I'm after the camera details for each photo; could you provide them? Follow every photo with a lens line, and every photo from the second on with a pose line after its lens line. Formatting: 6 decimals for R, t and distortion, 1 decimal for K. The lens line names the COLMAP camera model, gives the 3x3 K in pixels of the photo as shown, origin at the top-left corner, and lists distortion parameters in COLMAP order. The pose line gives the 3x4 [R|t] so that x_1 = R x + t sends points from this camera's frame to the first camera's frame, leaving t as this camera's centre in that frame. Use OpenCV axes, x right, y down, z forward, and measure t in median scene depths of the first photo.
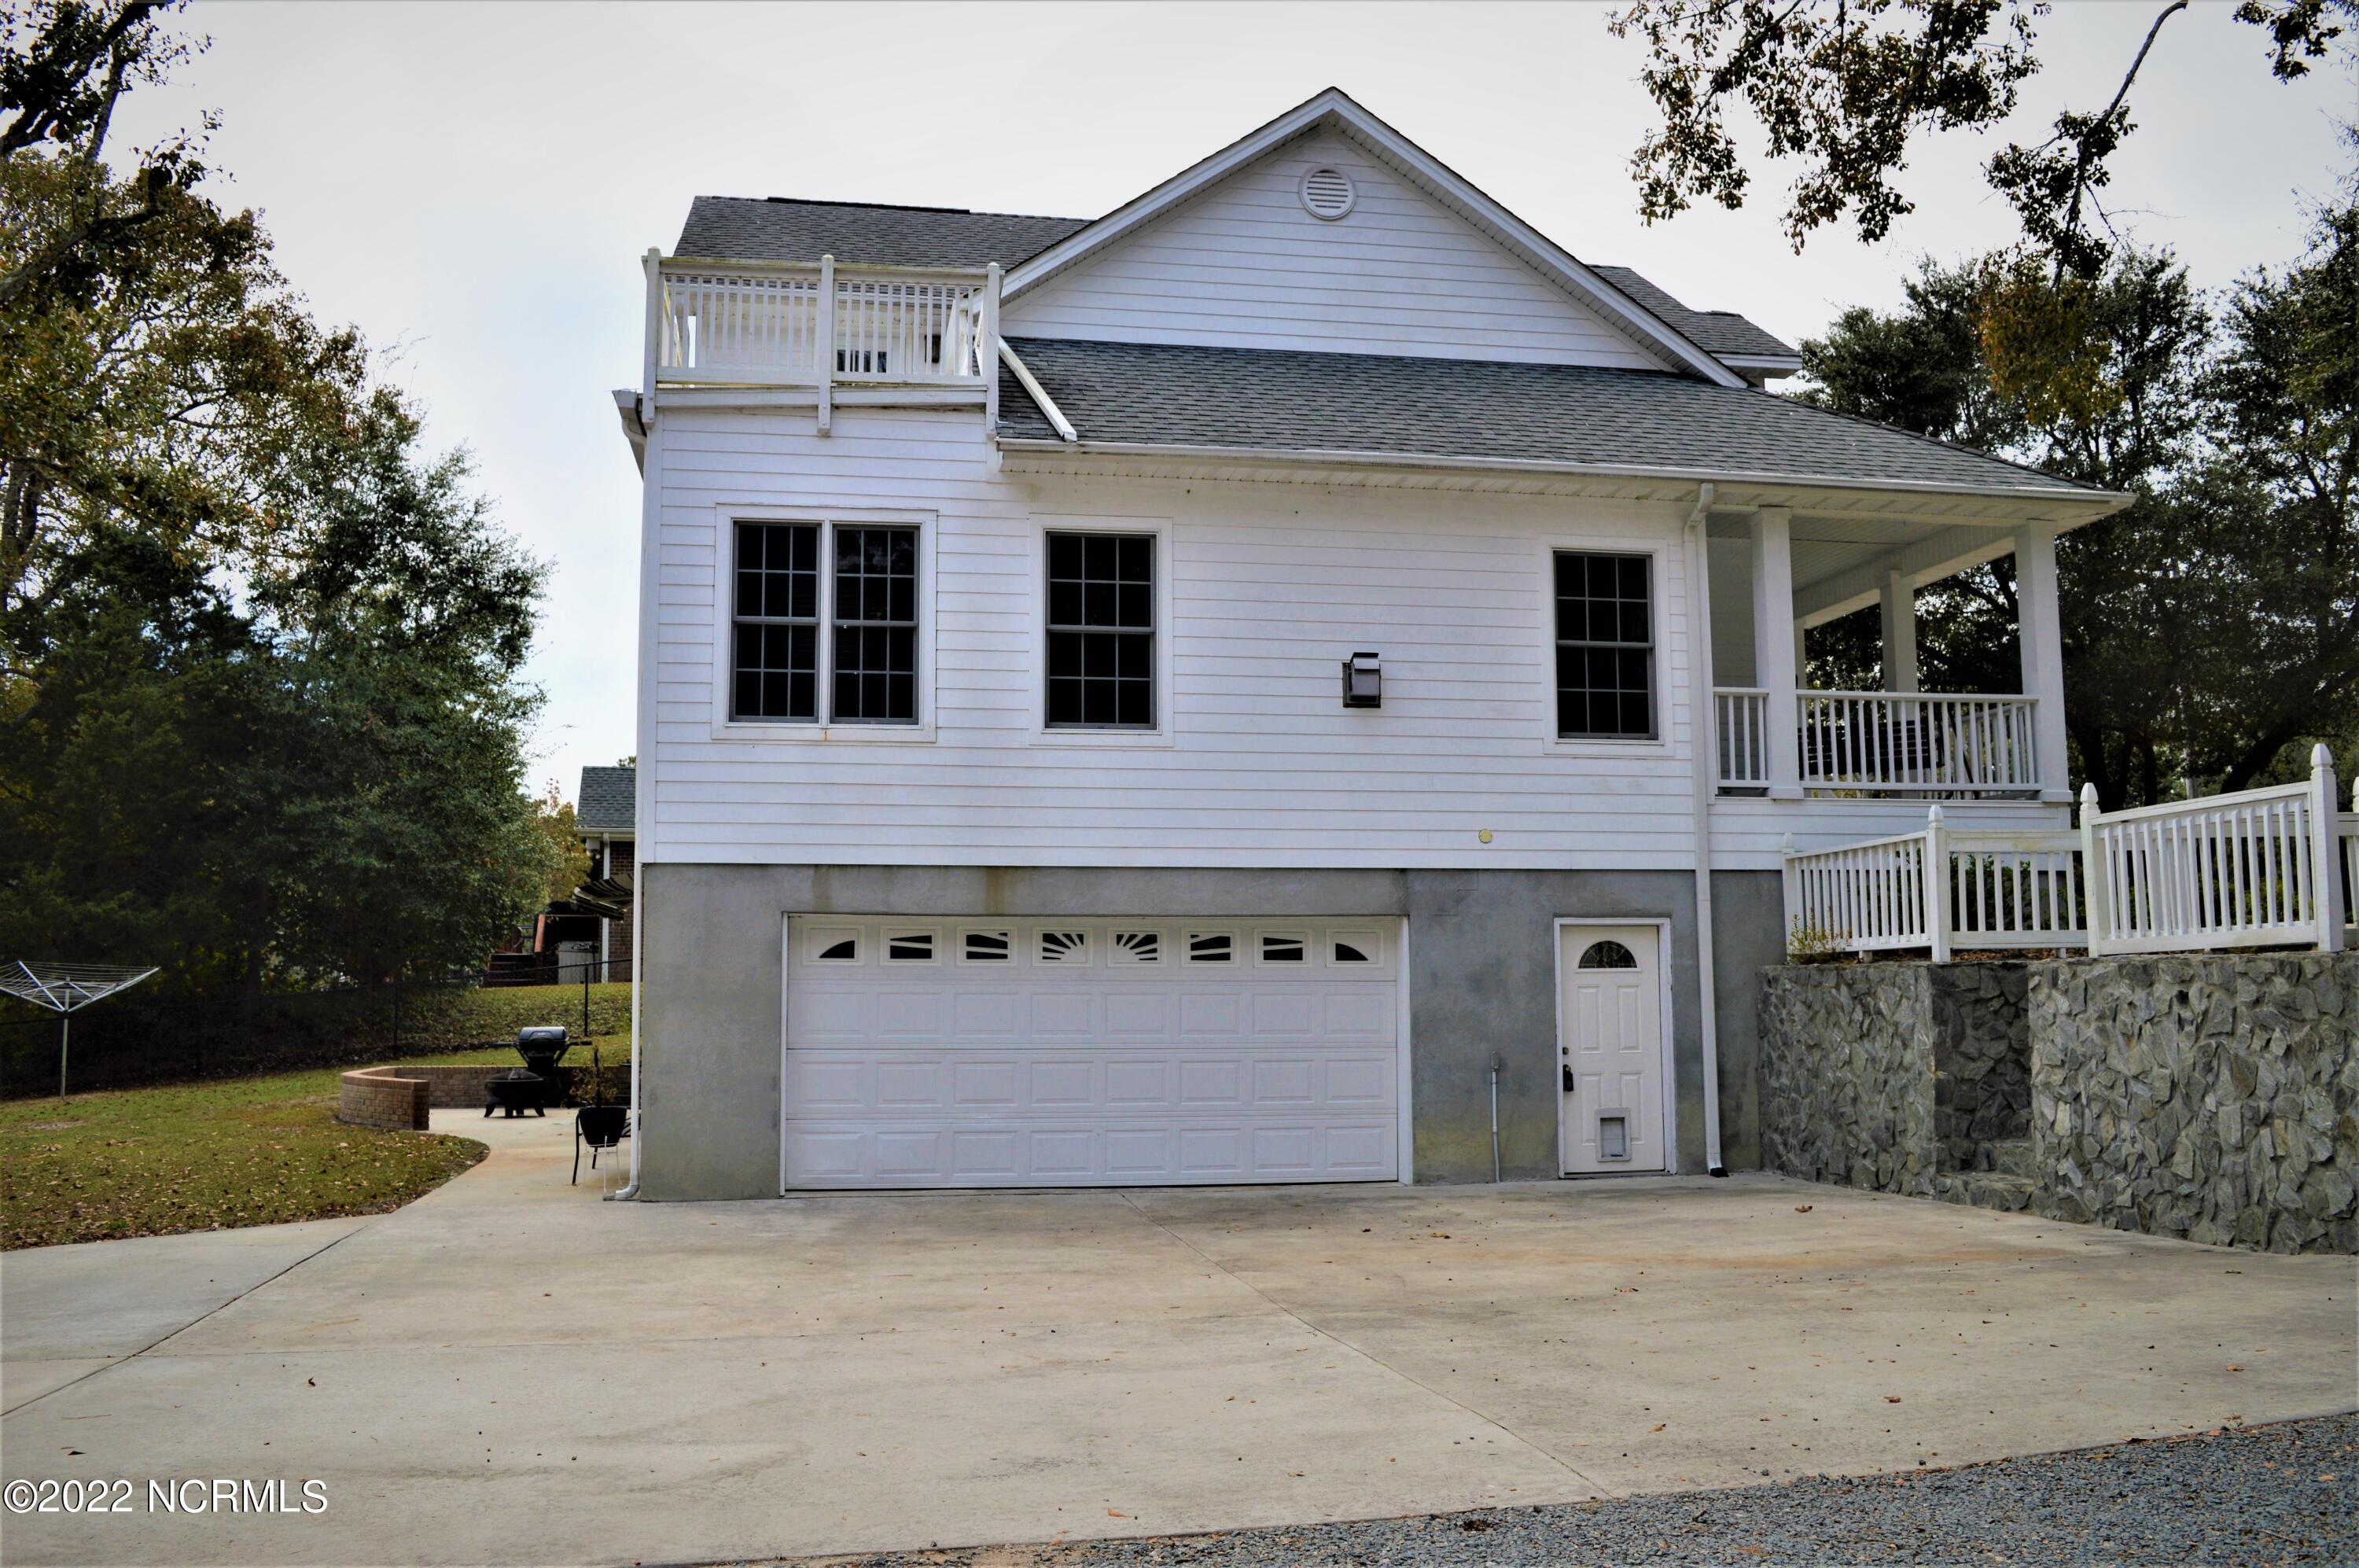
lens RADIAL K [[2096.3, 0, 1179.0], [0, 2096.3, 783.7], [0, 0, 1]] dist [-0.002248, -0.000665]
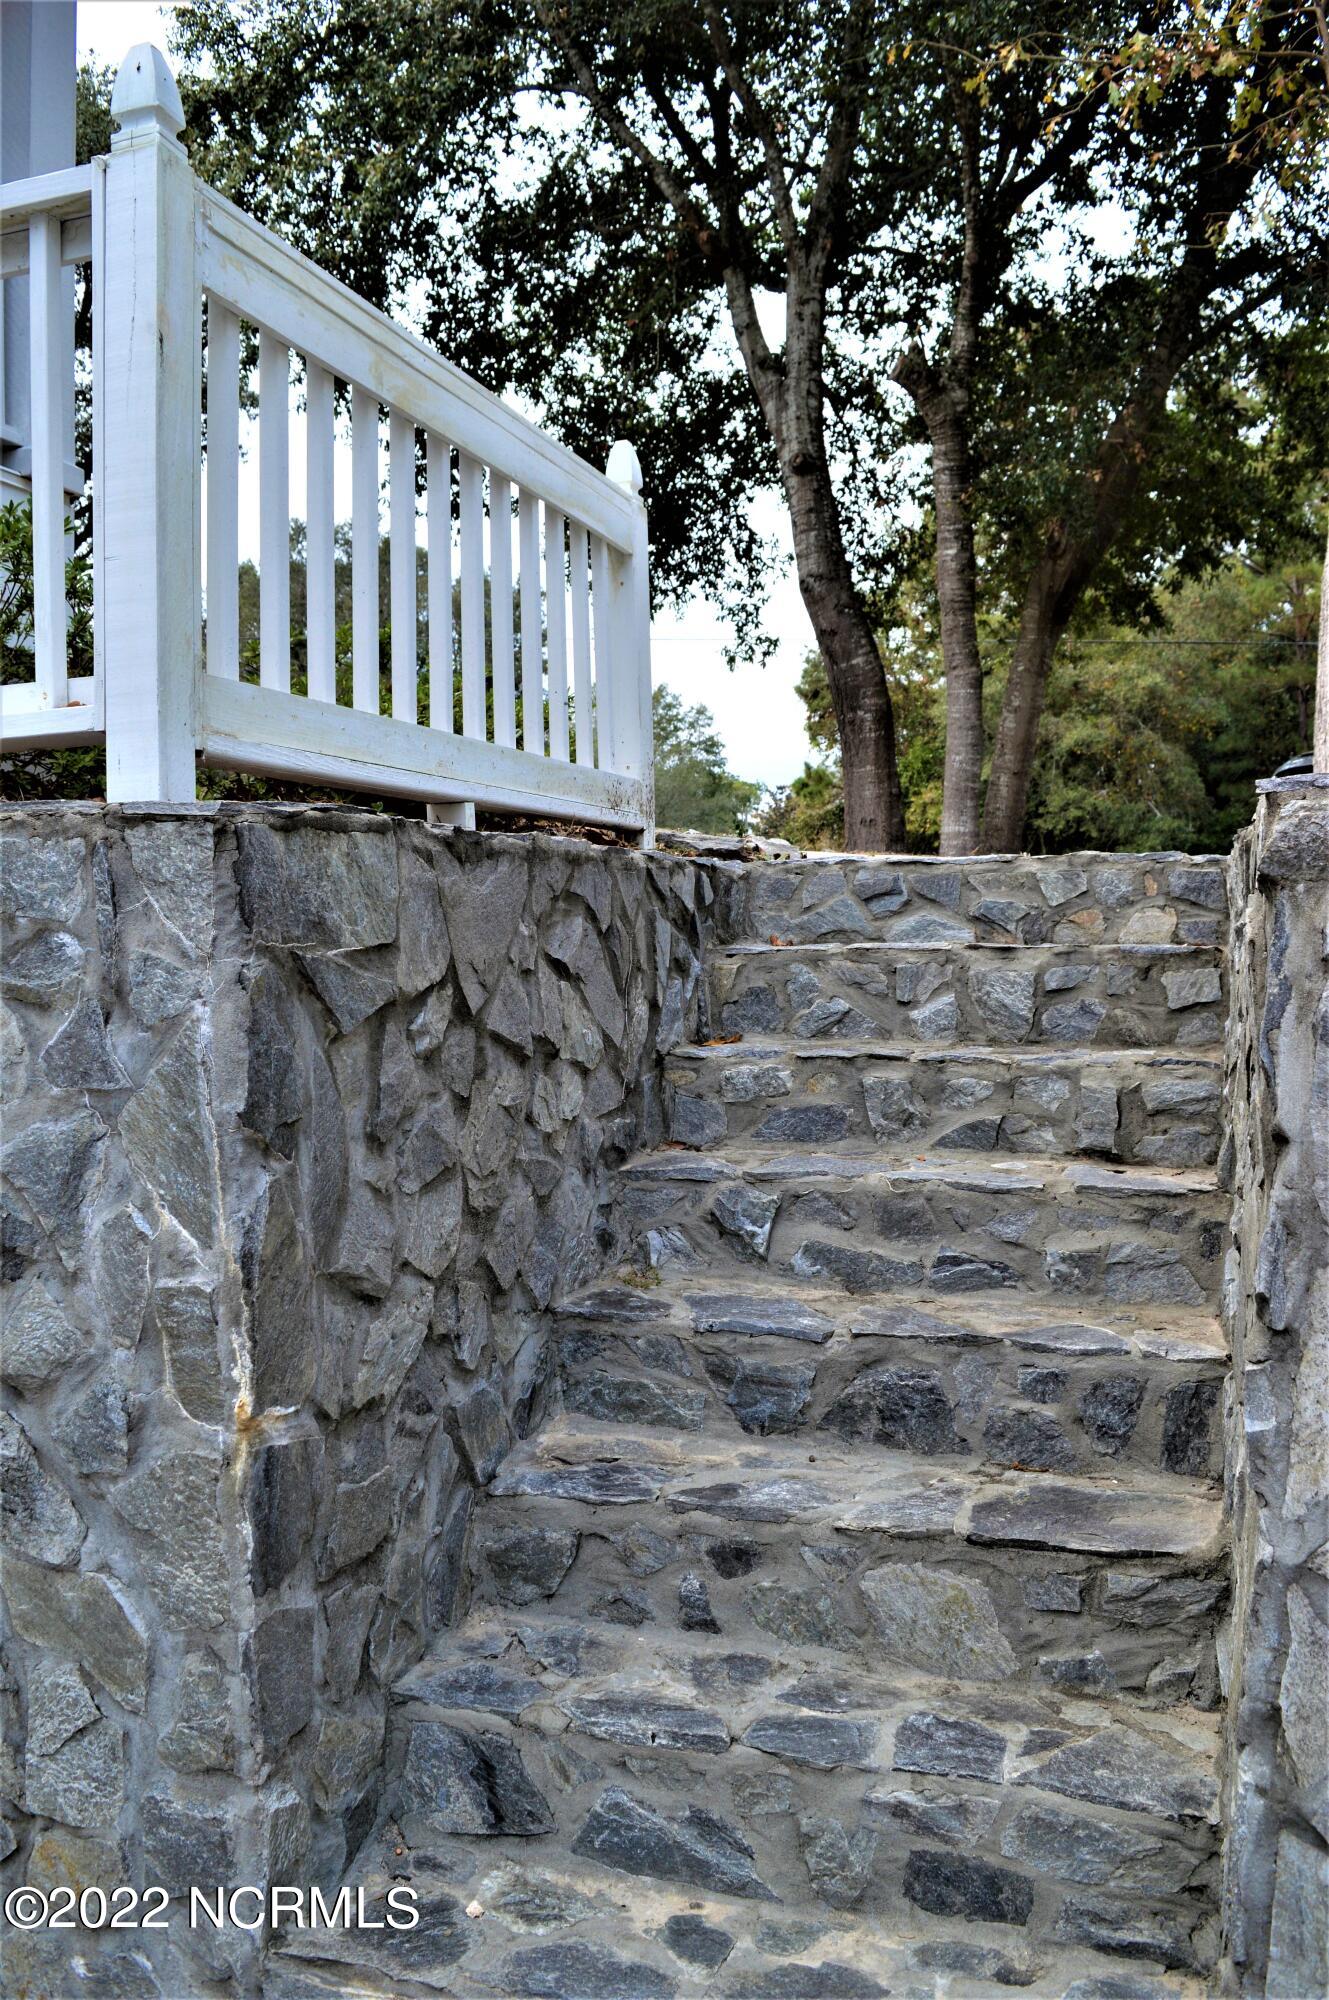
lens RADIAL K [[1582.9, 0, 665.0], [0, 1582.9, 1001.5], [0, 0, 1]] dist [-0.085969, -0.001124]
pose [[0.501979, -0.033683, 0.864223, 0.263689], [-0.090424, 0.991721, 0.091174, 0.086874], [-0.860140, -0.123913, 0.494778, 0.904496]]
